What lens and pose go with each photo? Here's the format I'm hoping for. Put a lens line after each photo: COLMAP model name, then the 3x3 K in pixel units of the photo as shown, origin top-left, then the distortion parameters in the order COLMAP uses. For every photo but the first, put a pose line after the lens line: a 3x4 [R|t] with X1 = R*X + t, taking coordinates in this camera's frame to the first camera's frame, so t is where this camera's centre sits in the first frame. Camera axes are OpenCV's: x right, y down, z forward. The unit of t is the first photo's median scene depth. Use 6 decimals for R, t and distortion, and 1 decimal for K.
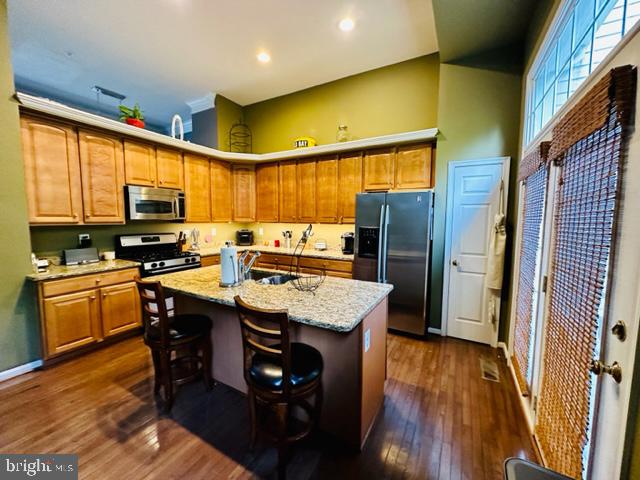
lens RADIAL K [[255.2, 0, 319.2], [0, 255.2, 239.3], [0, 0, 1]] dist [-0.001882, 0.000065]
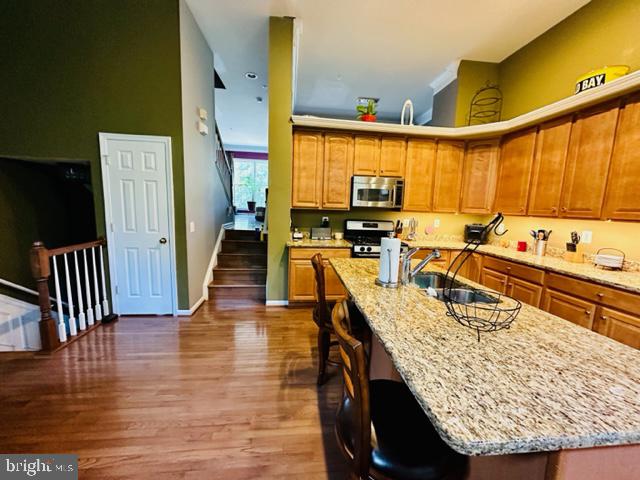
lens RADIAL K [[255.2, 0, 319.2], [0, 255.2, 239.3], [0, 0, 1]] dist [-0.001882, 0.000065]
pose [[0.578334, 0.120118, -0.806909, 0.097646], [-0.096908, 0.992213, 0.078246, -0.004905], [0.810024, 0.032944, 0.585471, 0.186267]]
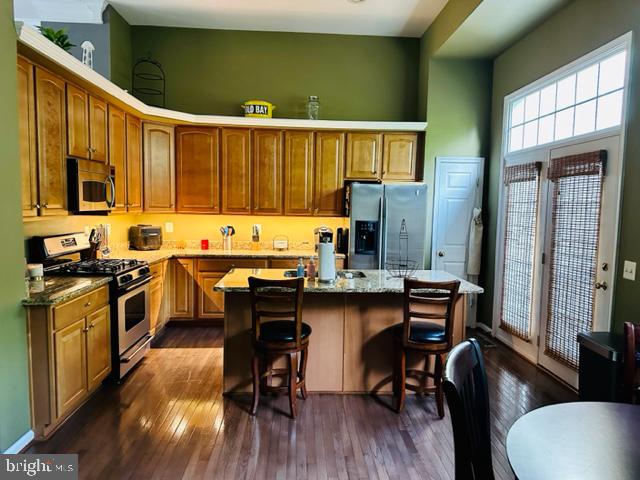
lens RADIAL K [[445.3, 0, 322.0], [0, 445.3, 243.0], [0, 0, 1]] dist [0.141009, -0.210189]
pose [[0.844776, -0.034590, 0.534000, -0.718618], [0.029664, 0.999401, 0.017809, 0.000083], [-0.534296, 0.000796, 0.845297, -0.247801]]
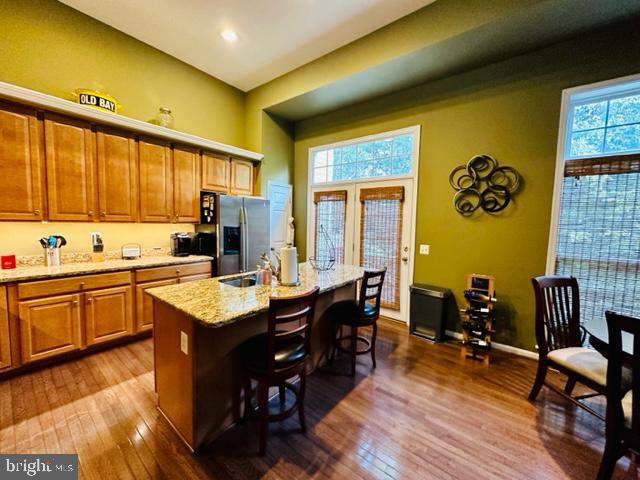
lens RADIAL K [[255.2, 0, 319.2], [0, 255.2, 239.3], [0, 0, 1]] dist [-0.001882, 0.000065]
pose [[0.155039, -0.071680, 0.985304, -0.751205], [0.055685, 0.996413, 0.063726, -0.035454], [-0.986338, 0.044986, 0.158474, 0.400197]]
